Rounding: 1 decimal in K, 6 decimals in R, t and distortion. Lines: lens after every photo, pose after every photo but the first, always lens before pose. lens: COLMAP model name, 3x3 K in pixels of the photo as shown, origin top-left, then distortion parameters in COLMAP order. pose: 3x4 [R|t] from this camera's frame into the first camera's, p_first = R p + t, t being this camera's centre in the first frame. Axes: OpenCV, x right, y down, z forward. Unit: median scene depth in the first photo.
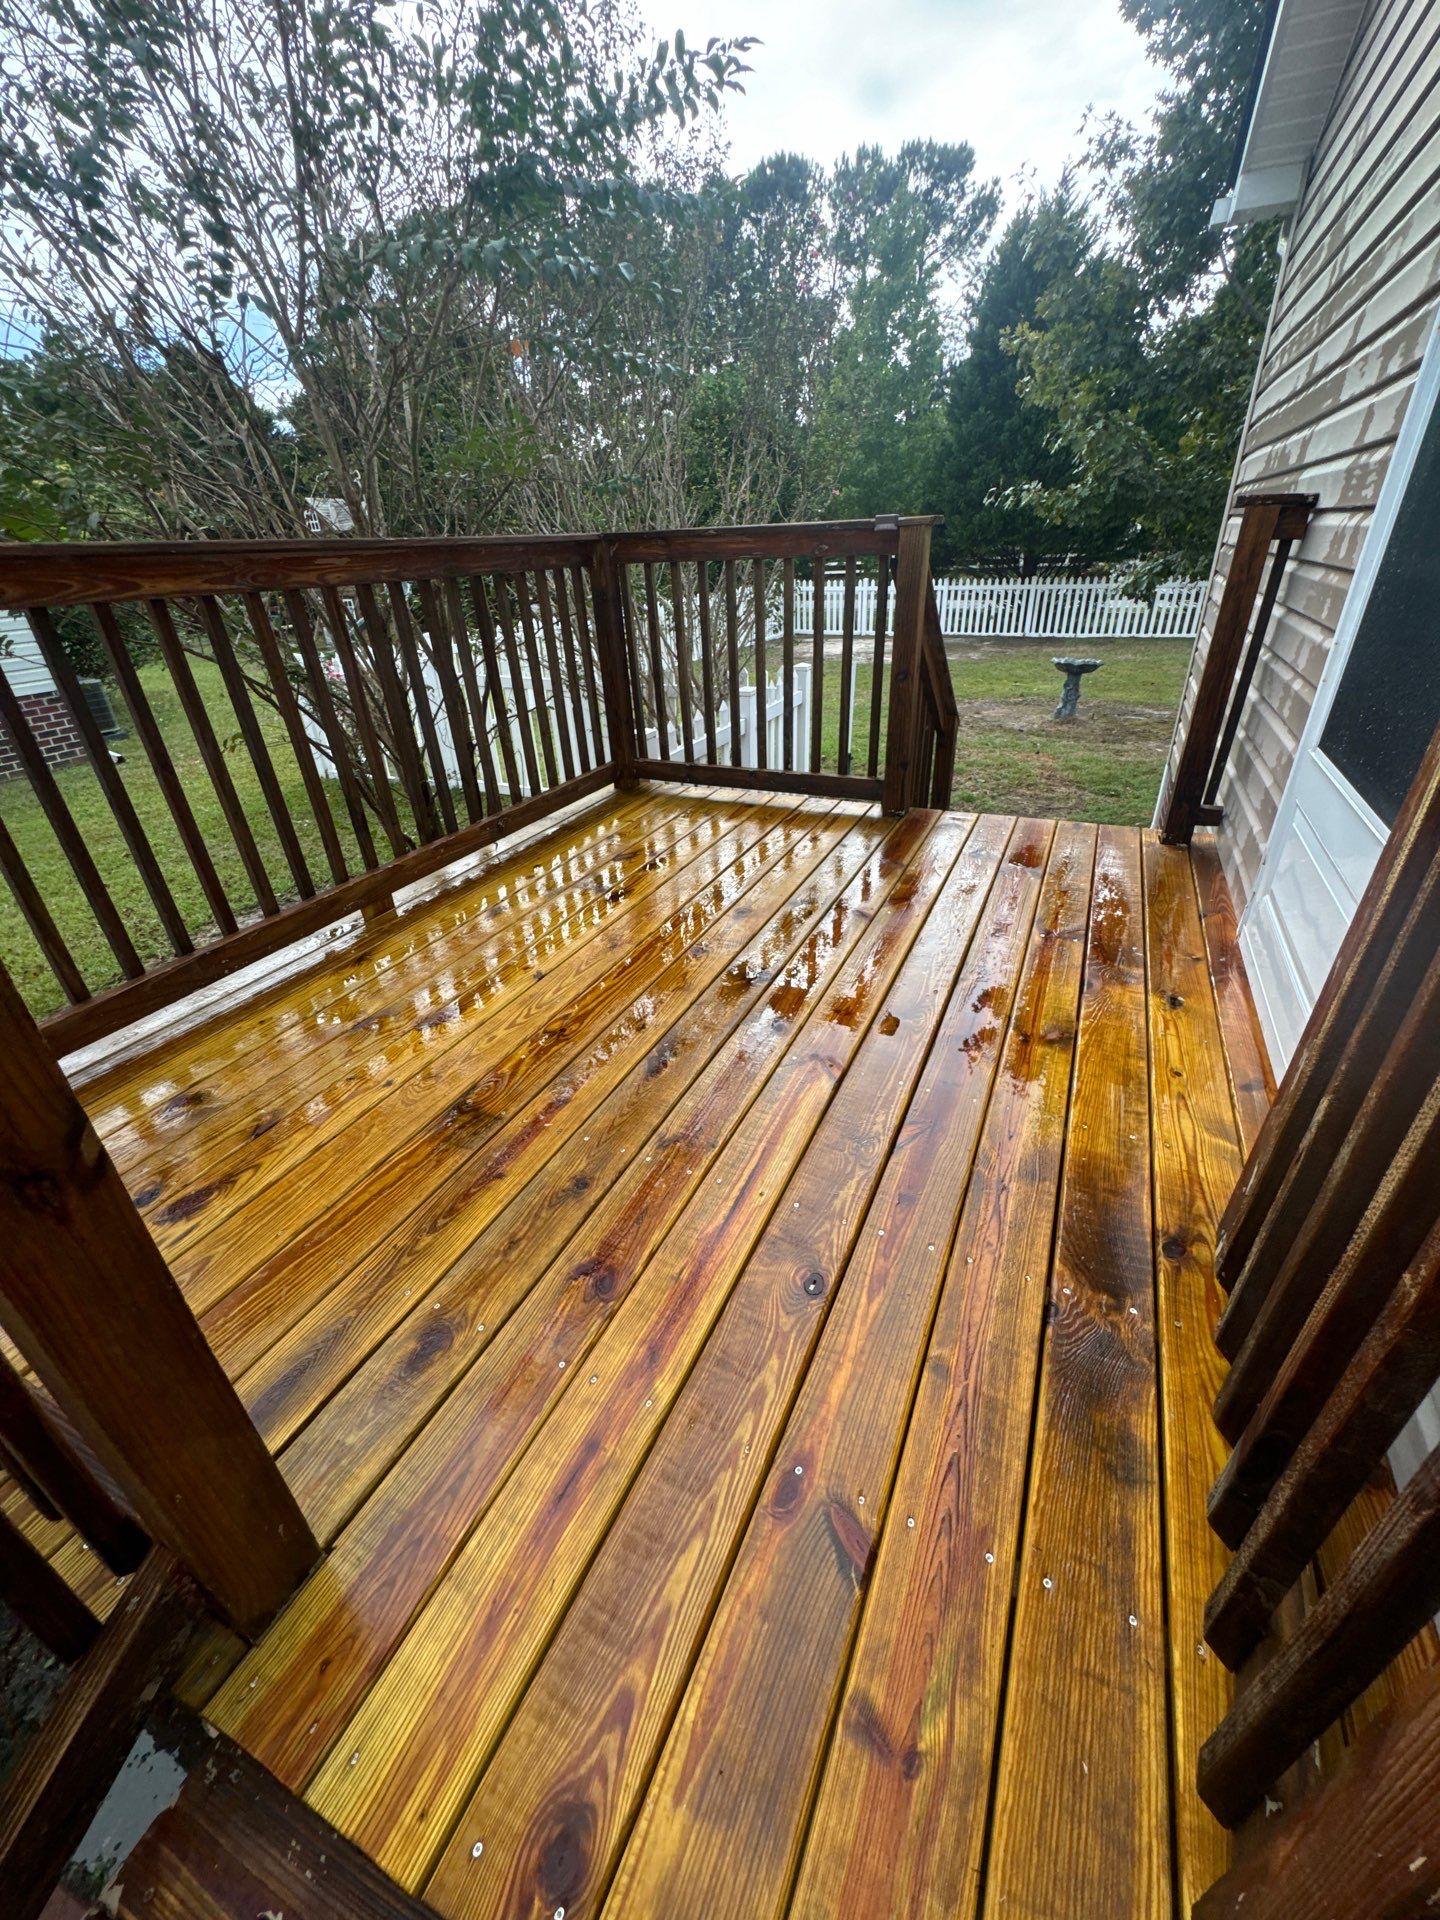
lens RADIAL K [[777.4, 0, 723.6], [0, 777.4, 948.3], [0, 0, 1]] dist [-0.001371, -0.000599]
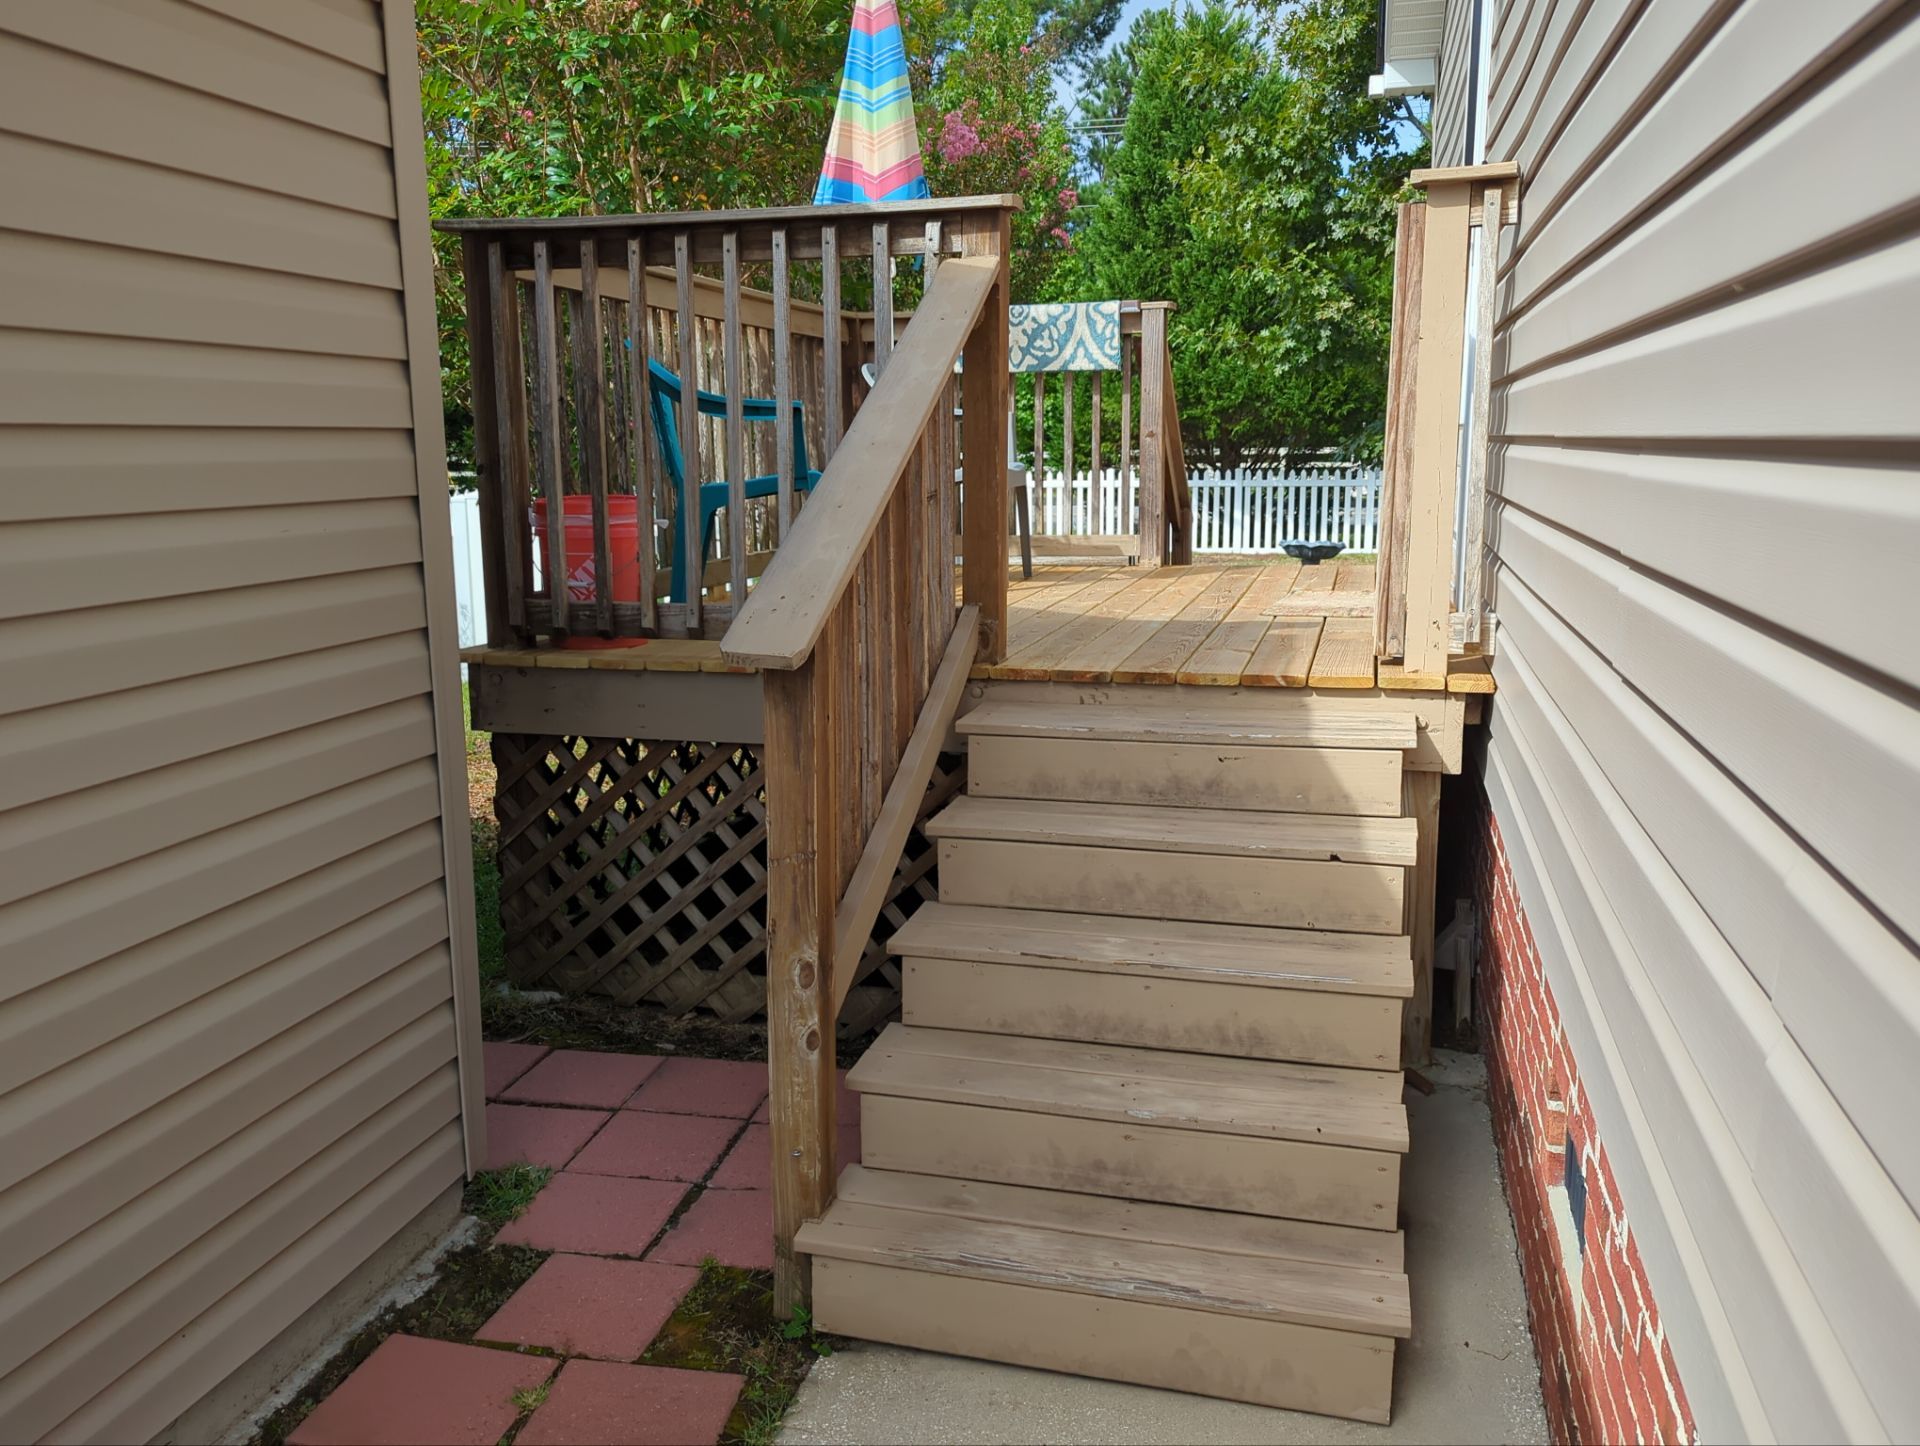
lens RADIAL K [[1599.2, 0, 960.0], [0, 1599.2, 679.6], [0, 0, 1]] dist [0.064206, -0.060917]
pose [[0.984030, -0.004522, 0.177944, -0.158799], [0.063842, 0.942133, -0.329106, 0.255434], [-0.166159, 0.335210, 0.927375, -0.346007]]
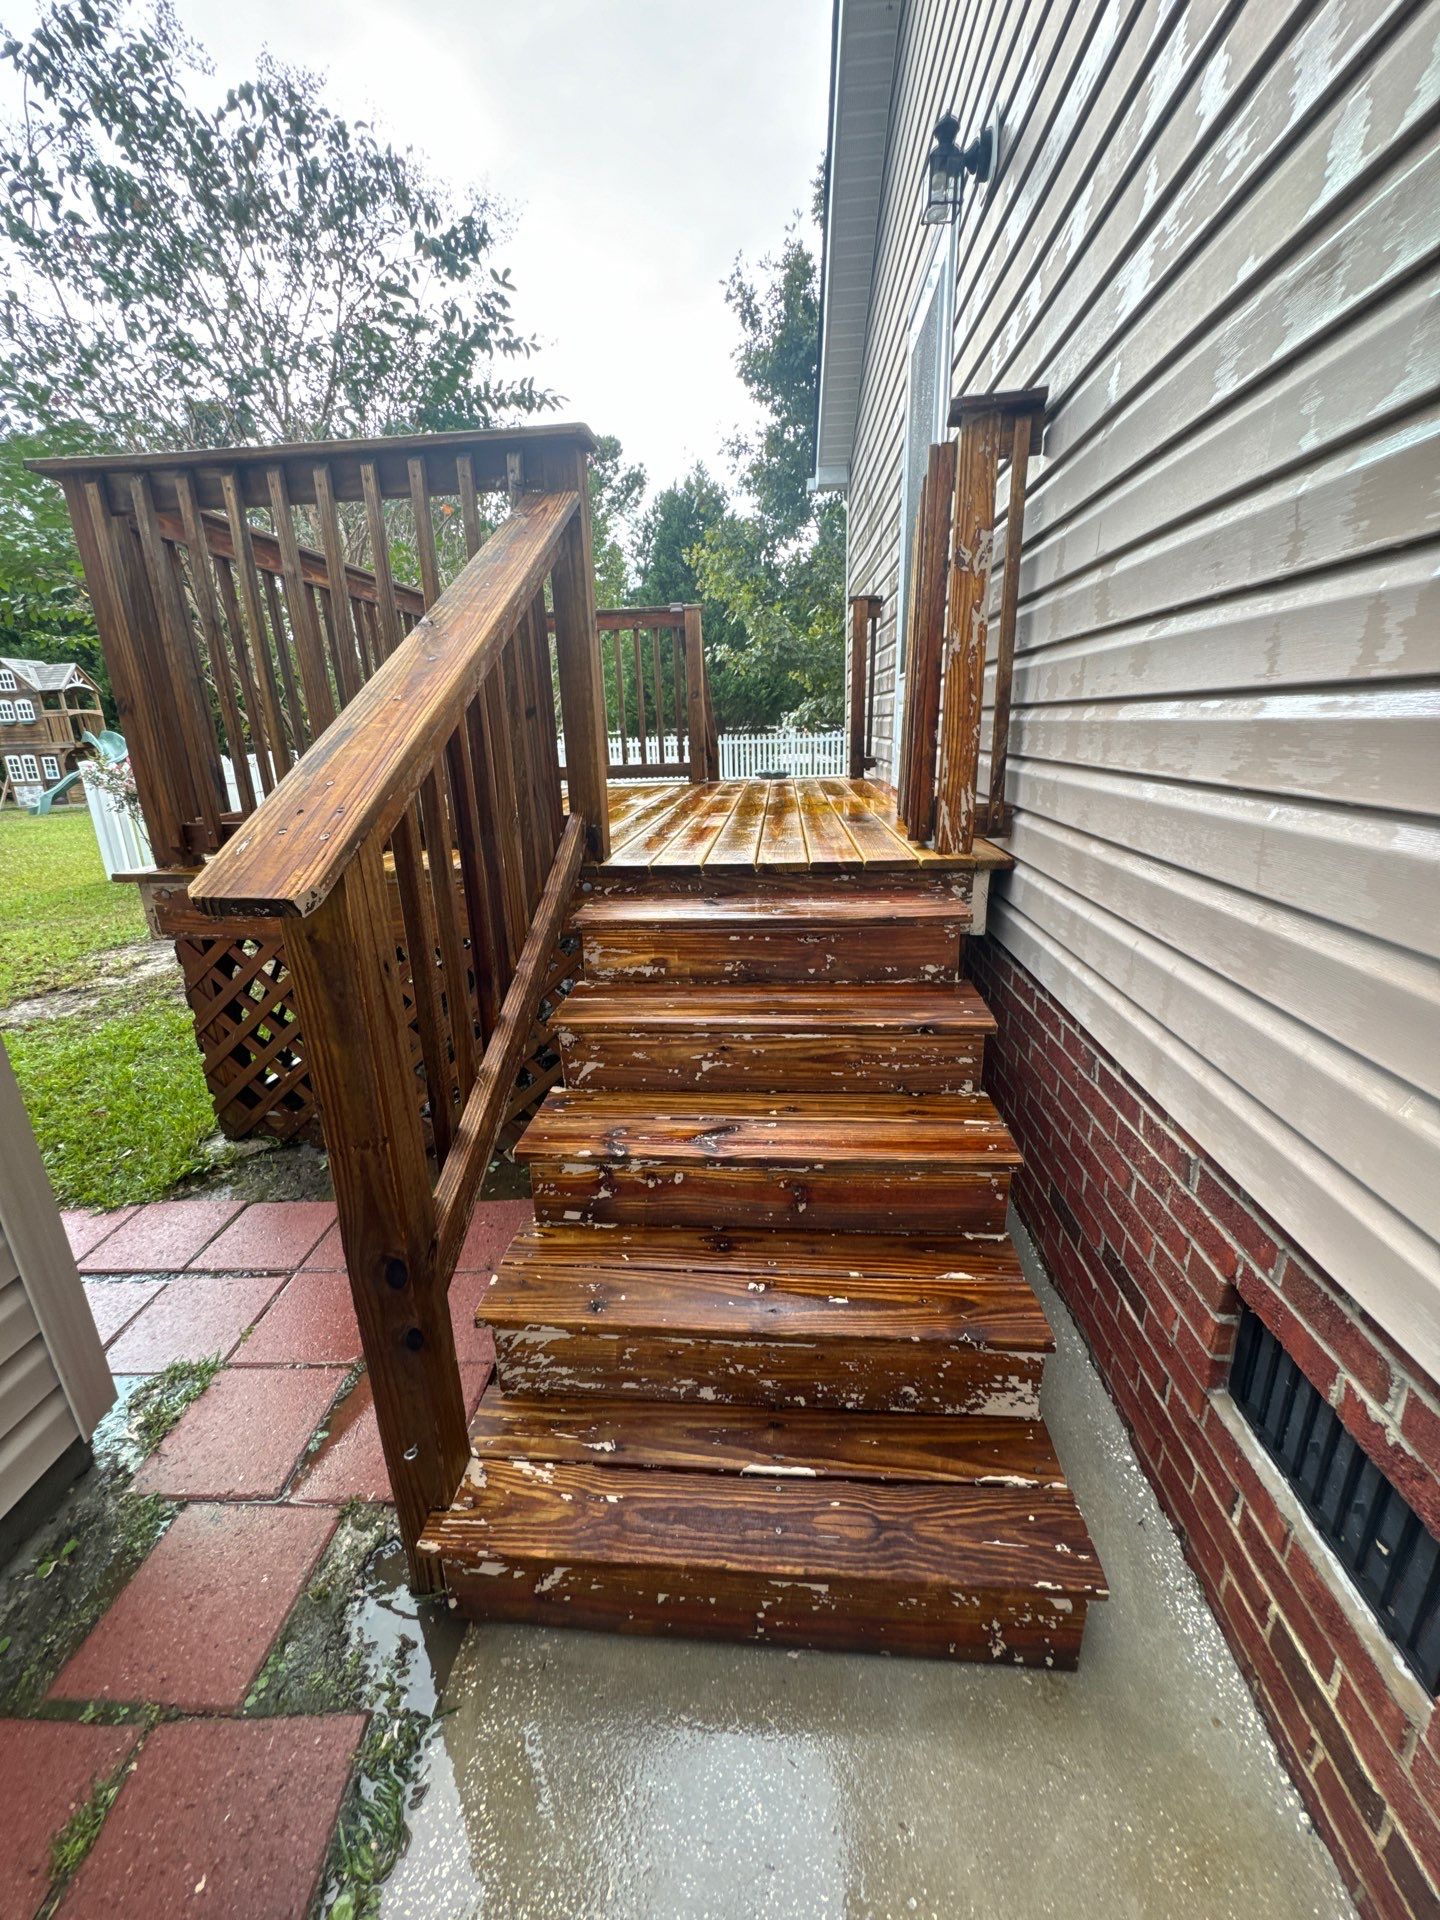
lens RADIAL K [[777.4, 0, 723.6], [0, 777.4, 948.3], [0, 0, 1]] dist [-0.001371, -0.000599]
pose [[0.936424, -0.093811, 0.338098, -0.116231], [0.164430, 0.968564, -0.186674, 0.178058], [-0.309958, 0.230400, 0.922411, -0.155341]]
